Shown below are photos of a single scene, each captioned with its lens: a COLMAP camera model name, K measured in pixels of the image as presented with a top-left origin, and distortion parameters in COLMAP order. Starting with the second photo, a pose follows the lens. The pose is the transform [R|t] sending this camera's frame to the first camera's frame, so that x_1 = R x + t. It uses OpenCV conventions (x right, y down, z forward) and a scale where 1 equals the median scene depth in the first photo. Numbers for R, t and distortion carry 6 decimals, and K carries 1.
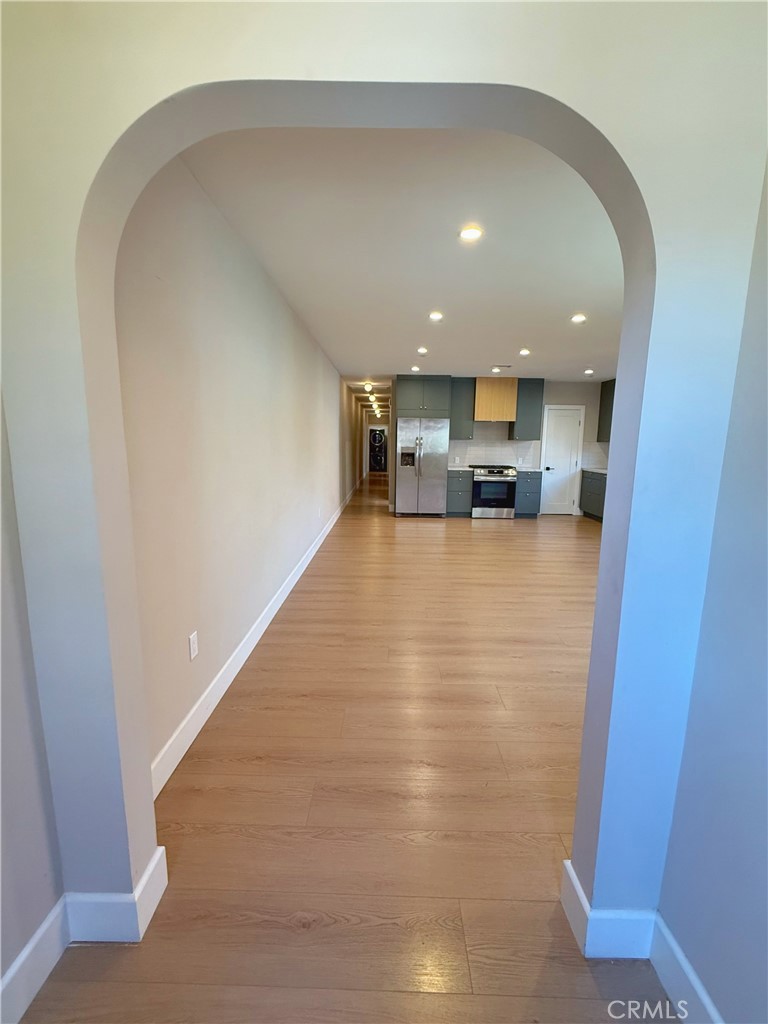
lens RADIAL K [[411.4, 0, 387.1], [0, 411.4, 508.2], [0, 0, 1]] dist [0.003466, 0.000319]
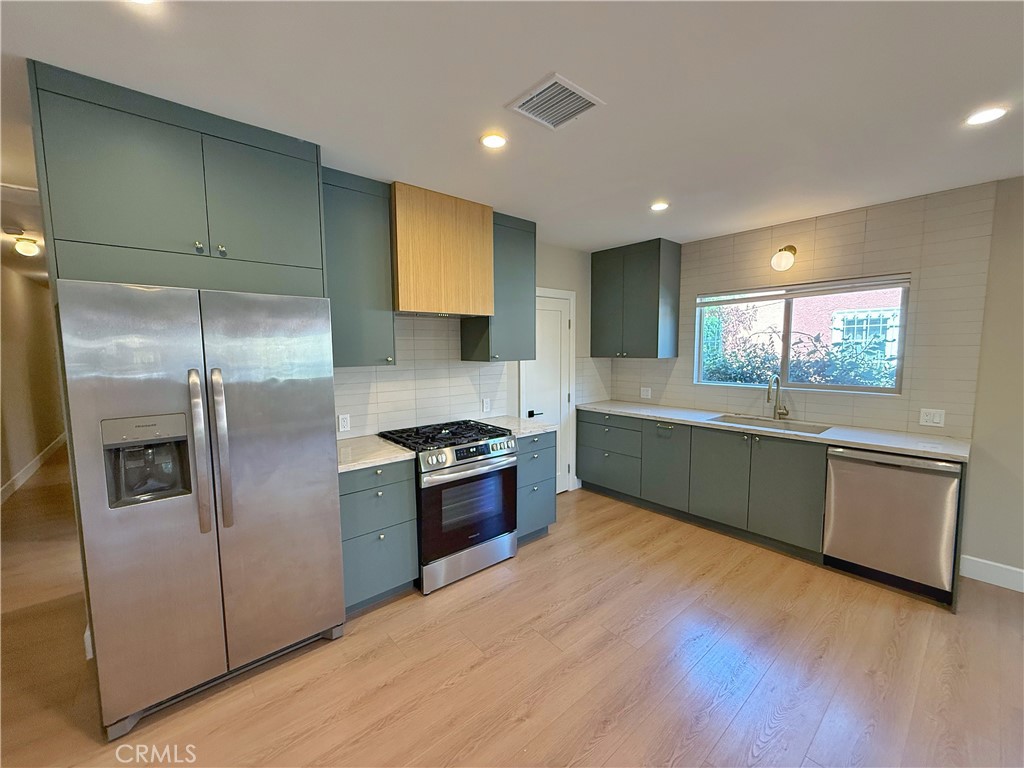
lens RADIAL K [[411.4, 0, 509.6], [0, 411.4, 385.3], [0, 0, 1]] dist [0.003466, 0.000319]
pose [[0.738198, -0.083345, 0.669416, 0.046104], [0.125801, 0.991939, -0.015226, -0.134093], [-0.662750, 0.095453, 0.742732, 0.688136]]
